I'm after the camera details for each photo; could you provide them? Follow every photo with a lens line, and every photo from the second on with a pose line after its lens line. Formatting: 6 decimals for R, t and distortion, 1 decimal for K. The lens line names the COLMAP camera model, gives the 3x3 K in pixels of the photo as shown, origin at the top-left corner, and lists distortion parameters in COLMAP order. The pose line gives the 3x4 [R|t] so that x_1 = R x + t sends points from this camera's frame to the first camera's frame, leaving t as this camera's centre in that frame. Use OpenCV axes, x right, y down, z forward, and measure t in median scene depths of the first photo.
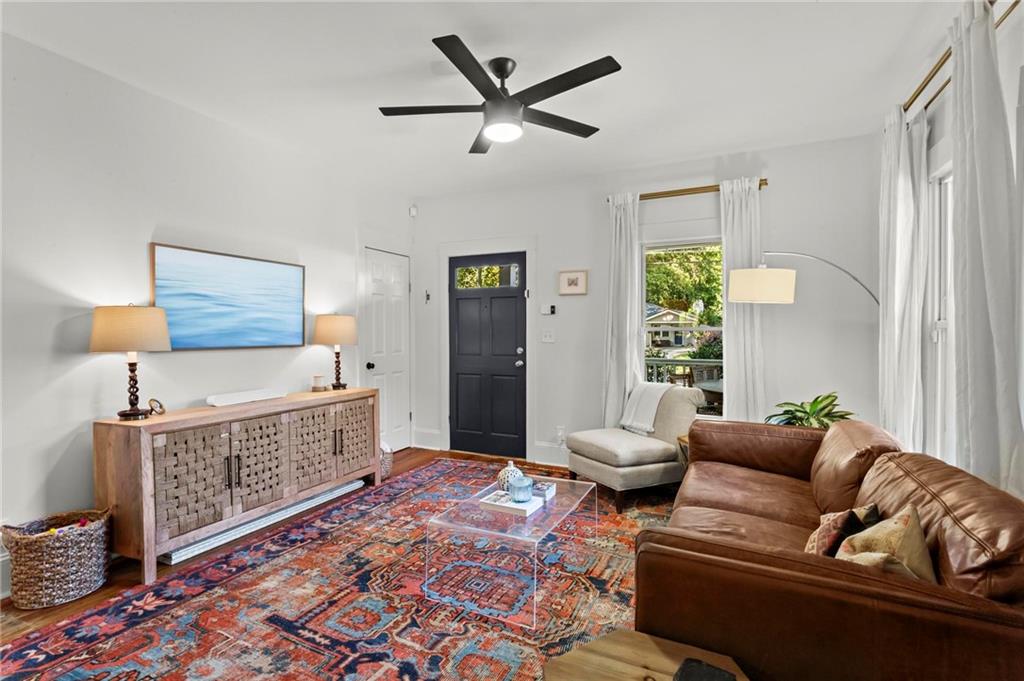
lens RADIAL K [[485.0, 0, 504.8], [0, 485.0, 337.9], [0, 0, 1]] dist [-0.008719, 0.005548]
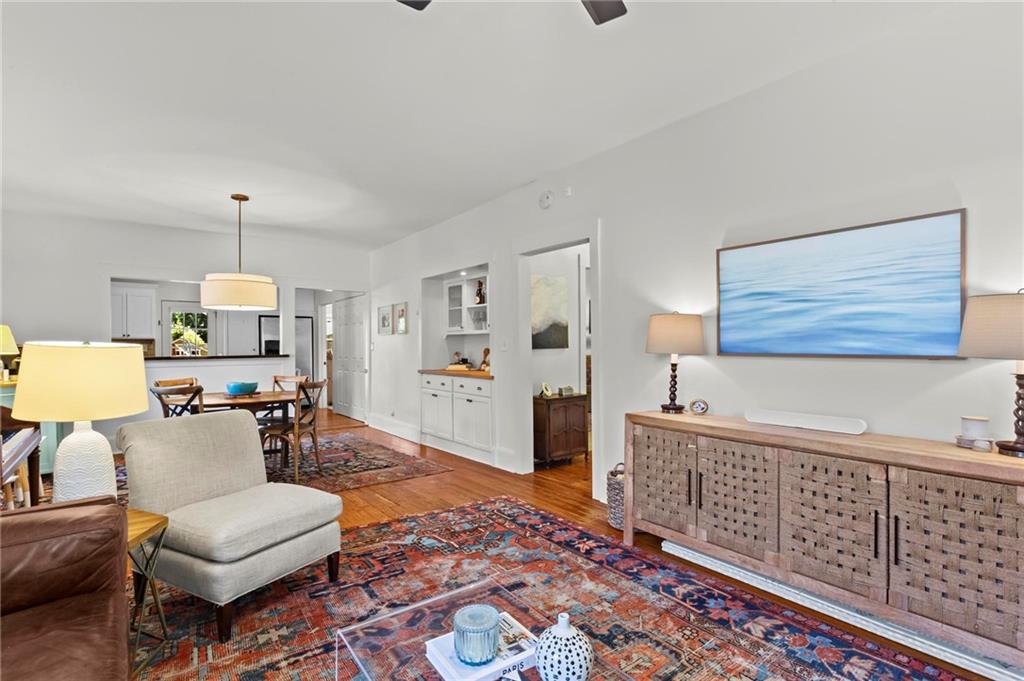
lens RADIAL K [[485.0, 0, 505.9], [0, 485.0, 354.7], [0, 0, 1]] dist [-0.008719, 0.005548]
pose [[-0.462405, 0.019171, -0.886461, 0.394117], [-0.006335, 0.999669, 0.024923, 0.003628], [0.886646, 0.017140, -0.462131, 1.075075]]
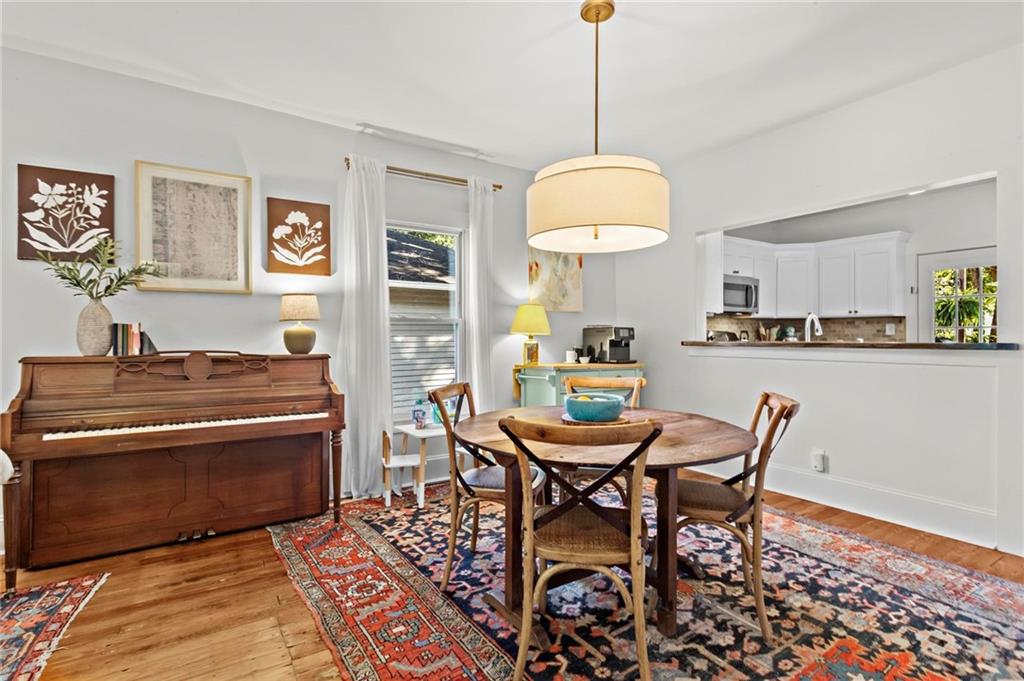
lens RADIAL K [[485.0, 0, 503.5], [0, 485.0, 335.3], [0, 0, 1]] dist [-0.008719, 0.005548]
pose [[-0.848082, 0.005657, 0.529835, -0.885779], [0.013781, 0.999840, 0.011383, 0.033487], [-0.529686, 0.016956, -0.848024, 0.300233]]
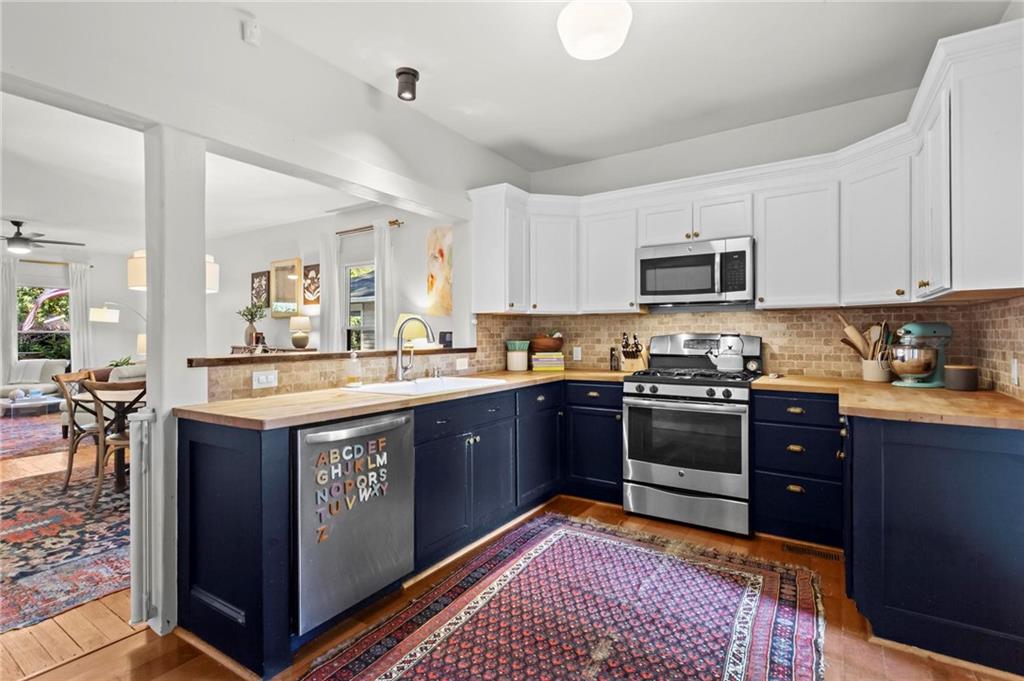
lens RADIAL K [[485.0, 0, 502.4], [0, 485.0, 337.7], [0, 0, 1]] dist [-0.008719, 0.005548]
pose [[0.137874, -0.004991, 0.990437, -1.860251], [0.017587, 0.999842, 0.002590, 0.048211], [-0.990294, 0.017062, 0.137940, -1.544926]]
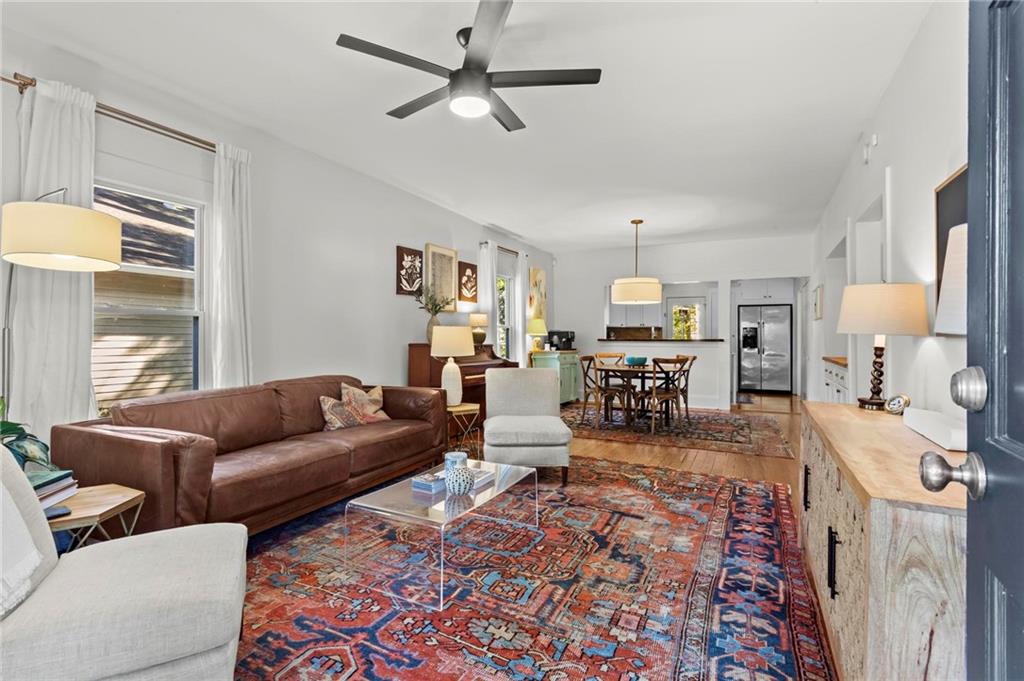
lens RADIAL K [[485.0, 0, 507.7], [0, 485.0, 335.7], [0, 0, 1]] dist [-0.008719, 0.005548]
pose [[-0.999631, 0.000122, 0.027181, -0.093552], [0.000470, 0.999918, 0.012798, 0.017685], [-0.027177, 0.012806, -0.999549, 1.756742]]
